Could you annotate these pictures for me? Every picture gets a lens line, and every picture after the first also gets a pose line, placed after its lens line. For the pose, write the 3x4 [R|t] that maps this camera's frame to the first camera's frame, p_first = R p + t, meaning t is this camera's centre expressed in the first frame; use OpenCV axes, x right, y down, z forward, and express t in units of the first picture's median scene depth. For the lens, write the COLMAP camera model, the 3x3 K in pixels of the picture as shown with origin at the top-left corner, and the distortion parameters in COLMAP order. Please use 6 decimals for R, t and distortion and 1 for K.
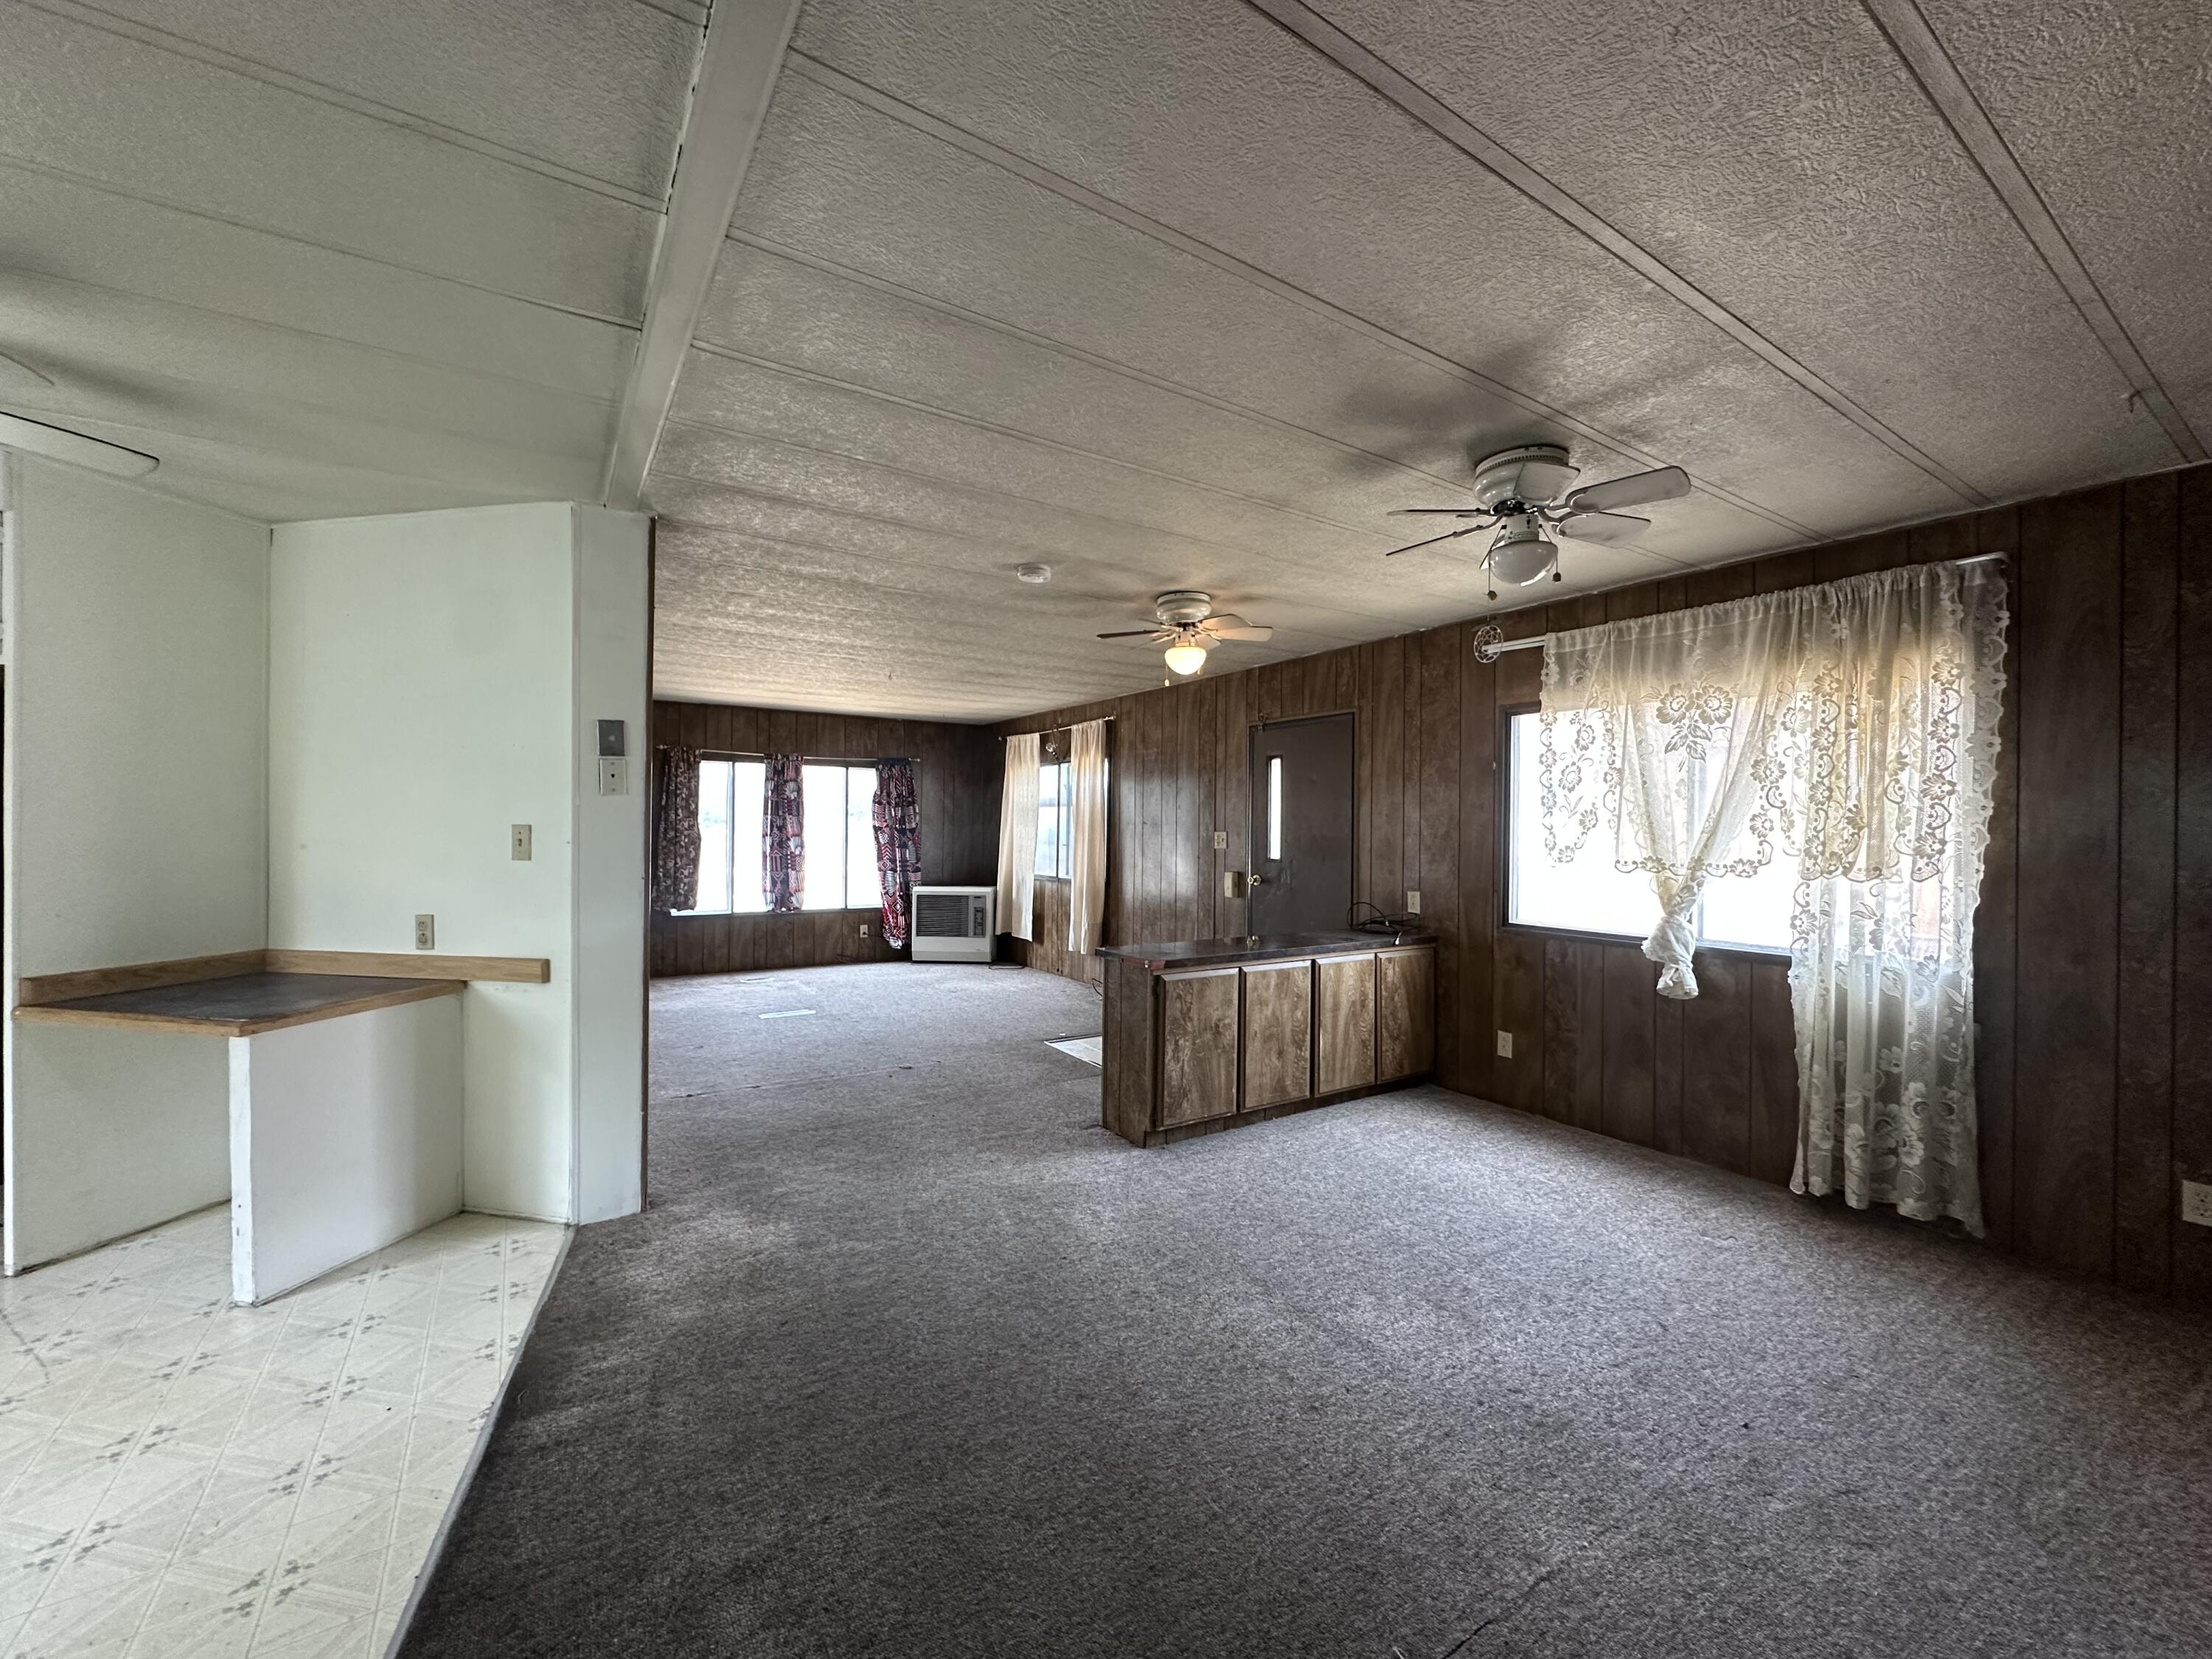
lens RADIAL K [[881.8, 0, 1097.7], [0, 881.8, 829.2], [0, 0, 1]] dist [-0.001366, 0.000032]
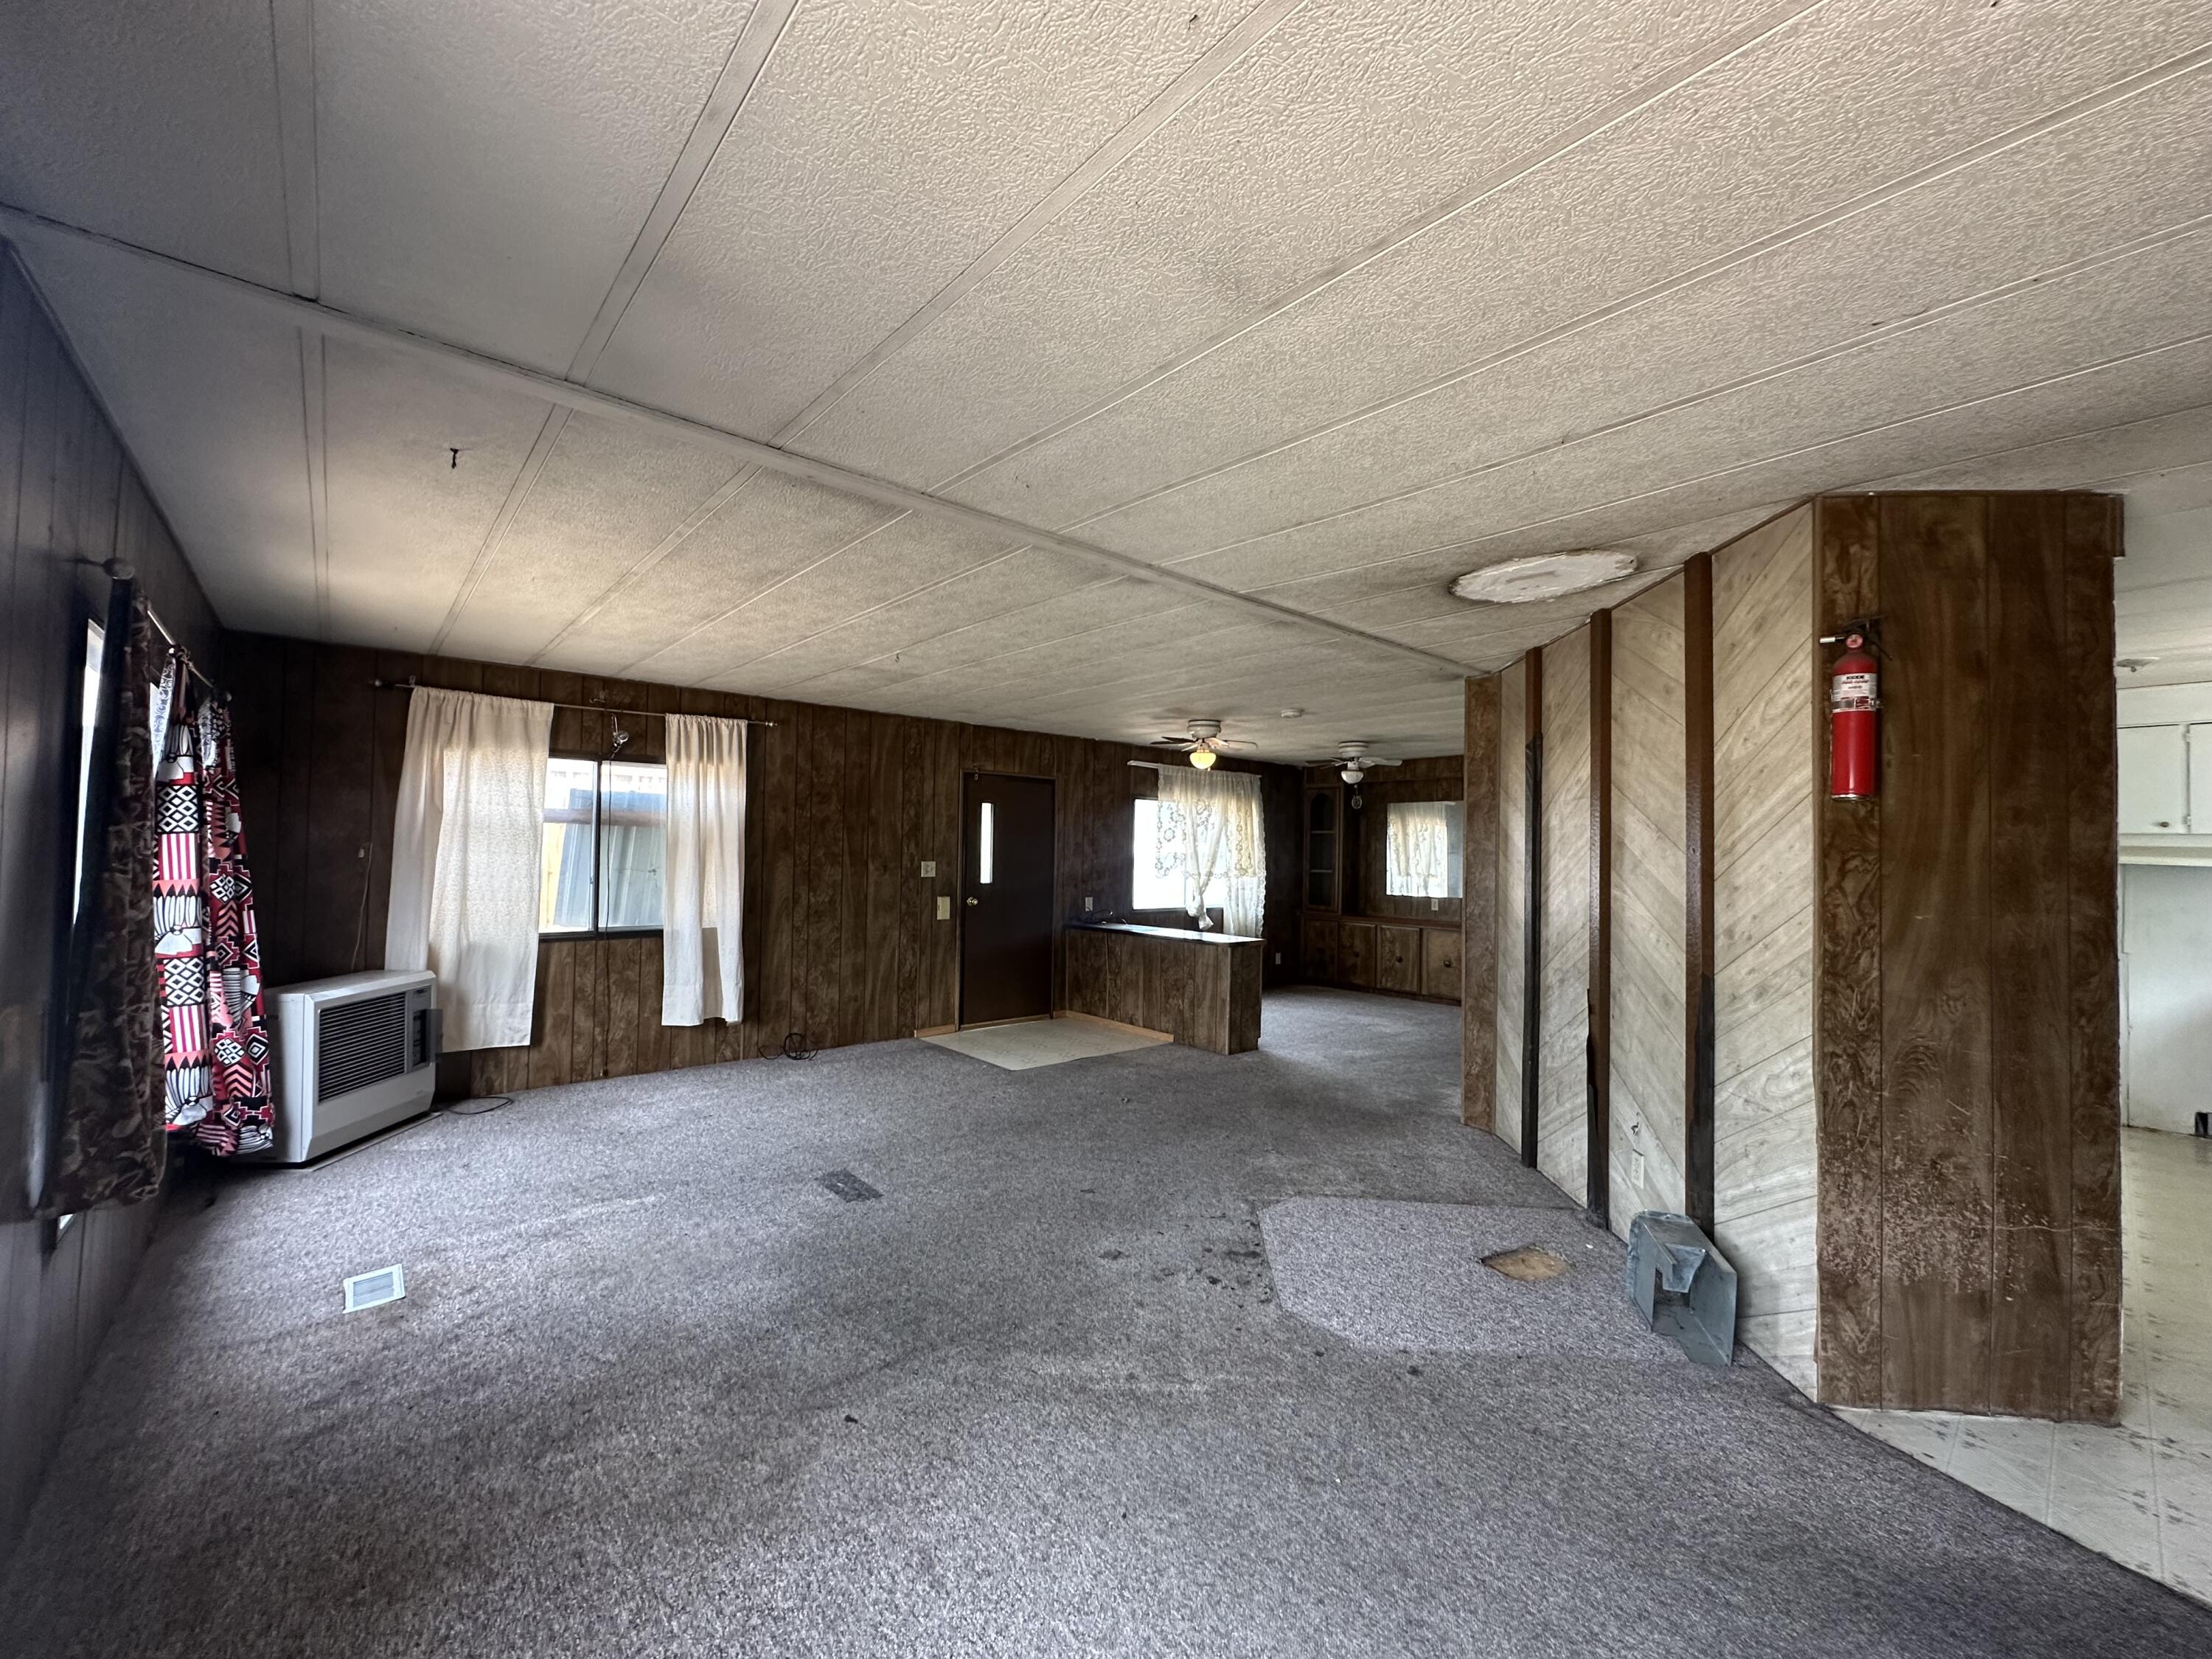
lens RADIAL K [[881.8, 0, 1106.7], [0, 881.8, 831.7], [0, 0, 1]] dist [-0.001366, 0.000032]
pose [[-0.146226, 0.008286, 0.989217, -1.526149], [-0.018611, 0.999765, -0.011126, -0.040352], [-0.989076, -0.020037, -0.146037, 1.454109]]
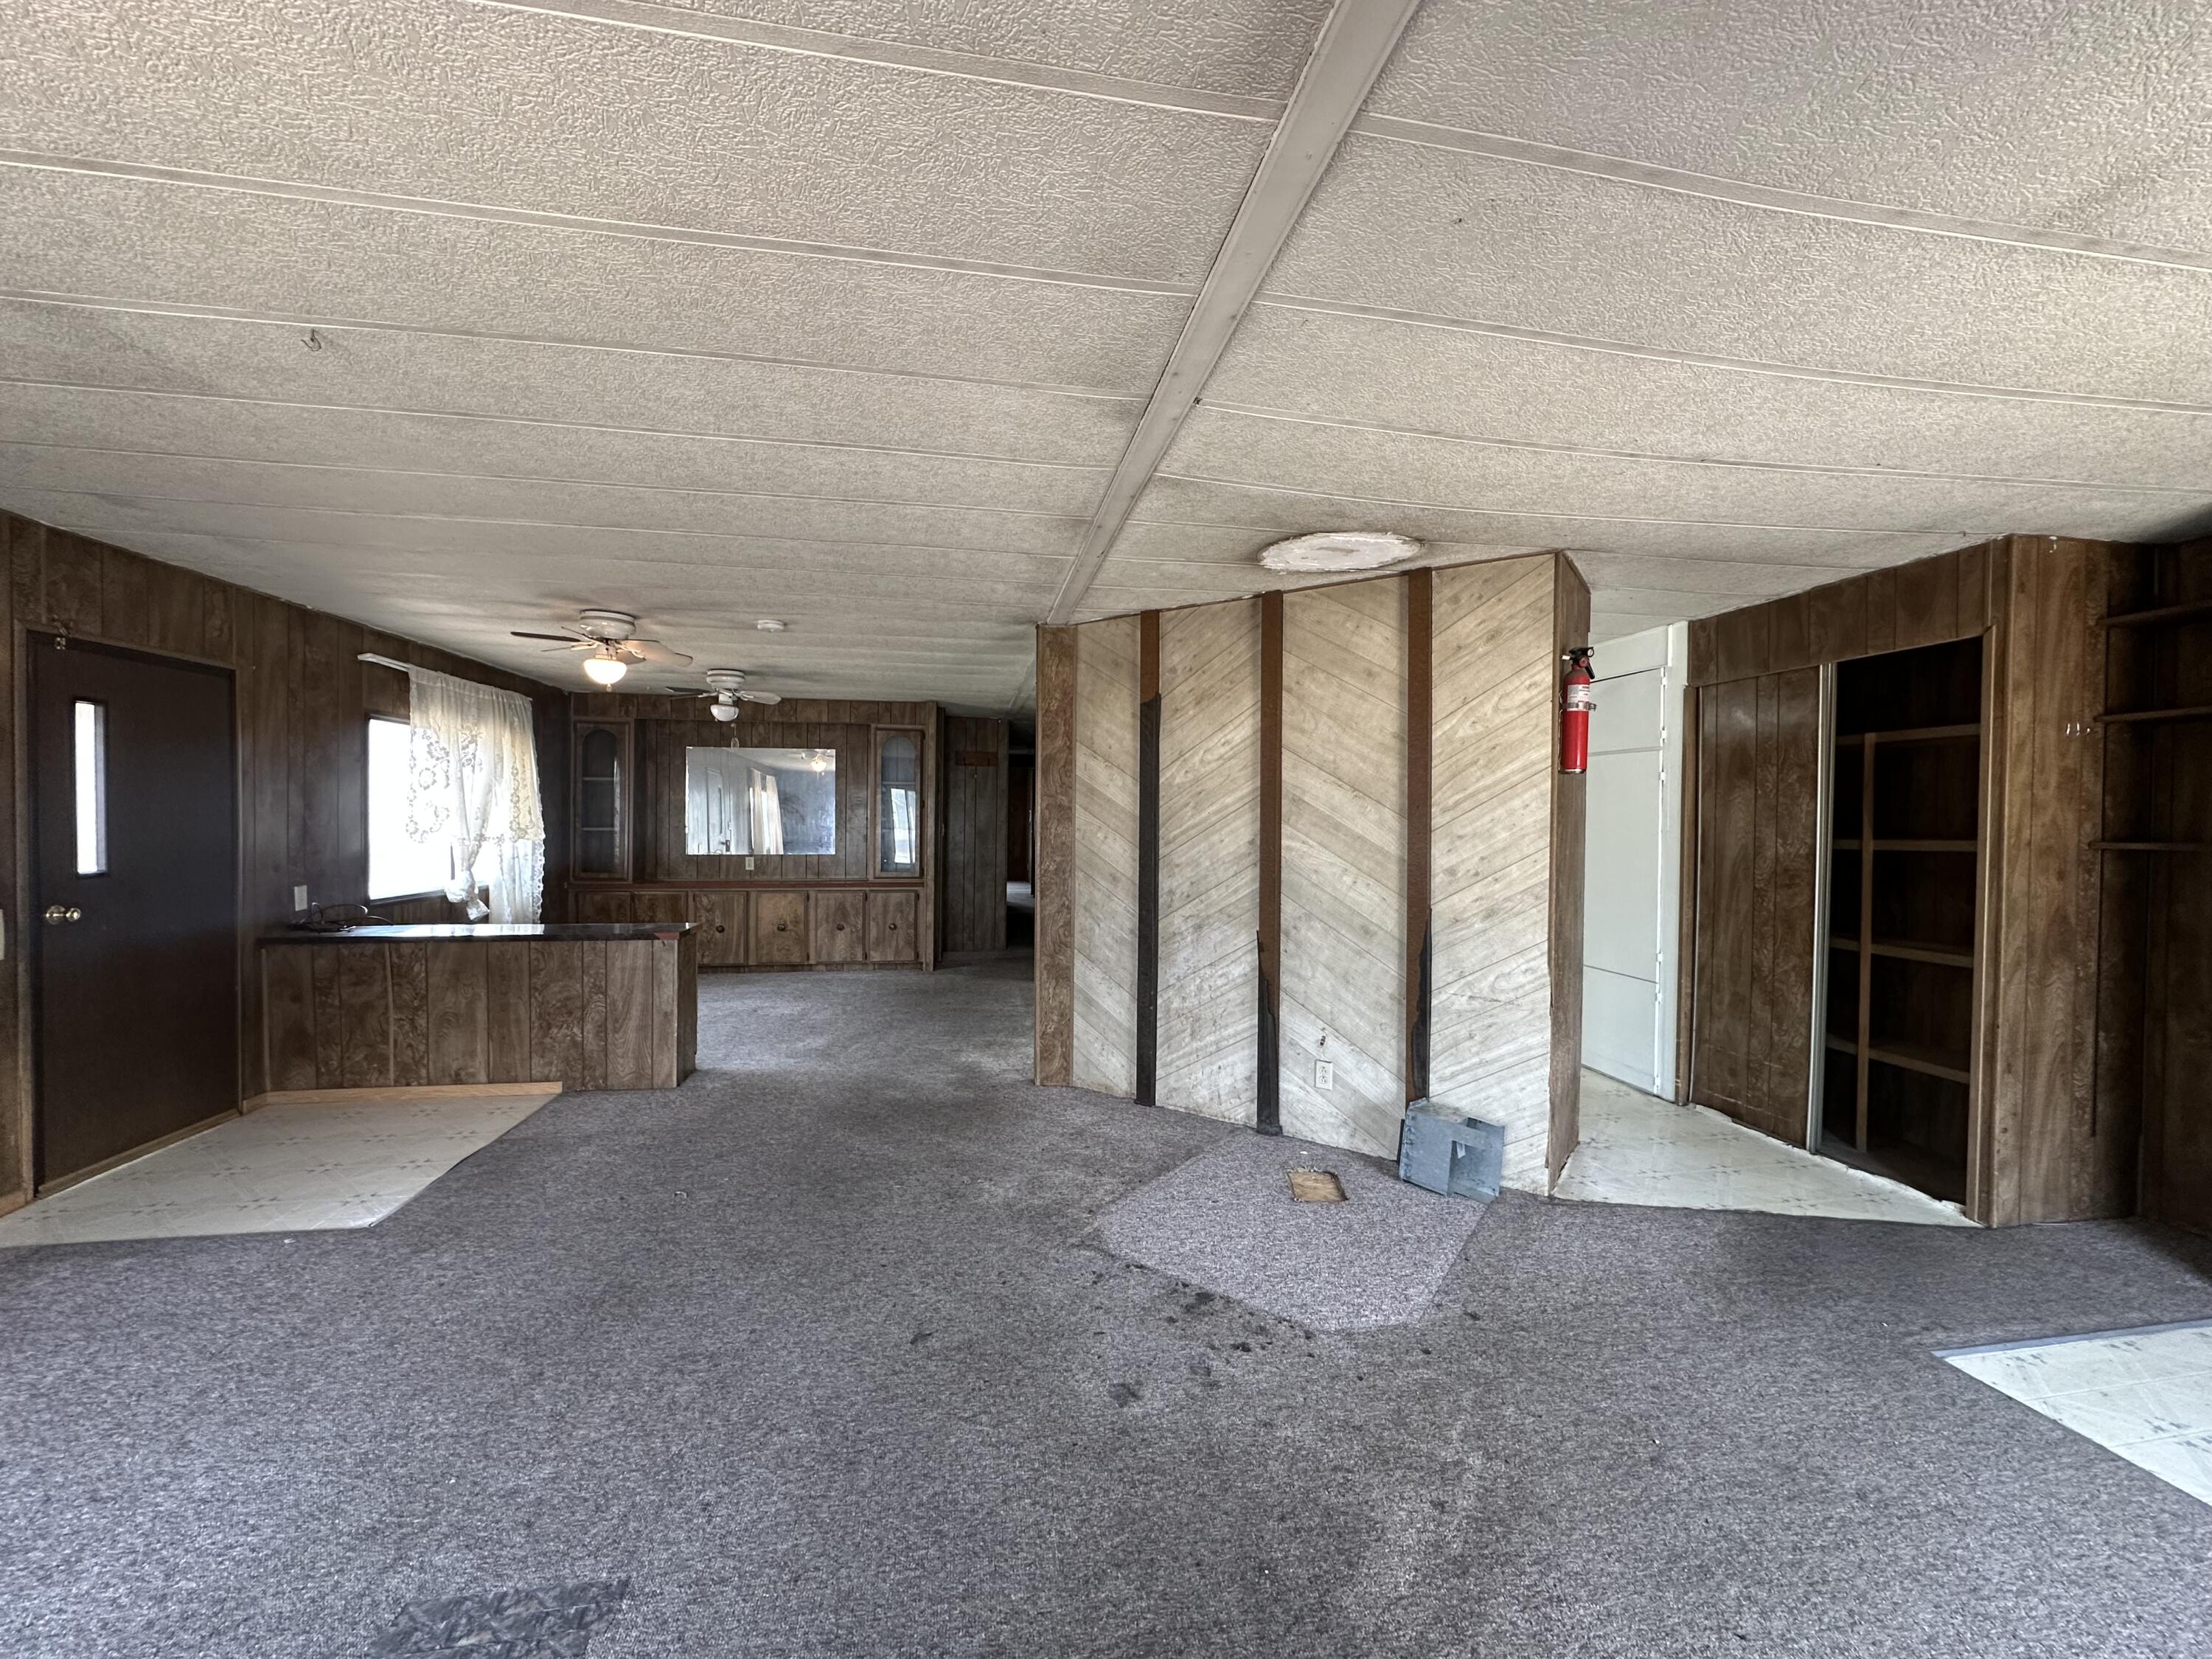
lens RADIAL K [[881.8, 0, 1100.3], [0, 881.8, 829.8], [0, 0, 1]] dist [-0.001366, 0.000032]
pose [[-0.918581, -0.027839, 0.394251, -0.938381], [-0.021212, 0.999551, 0.021159, -0.031294], [-0.394663, 0.011073, -0.918759, 1.827759]]
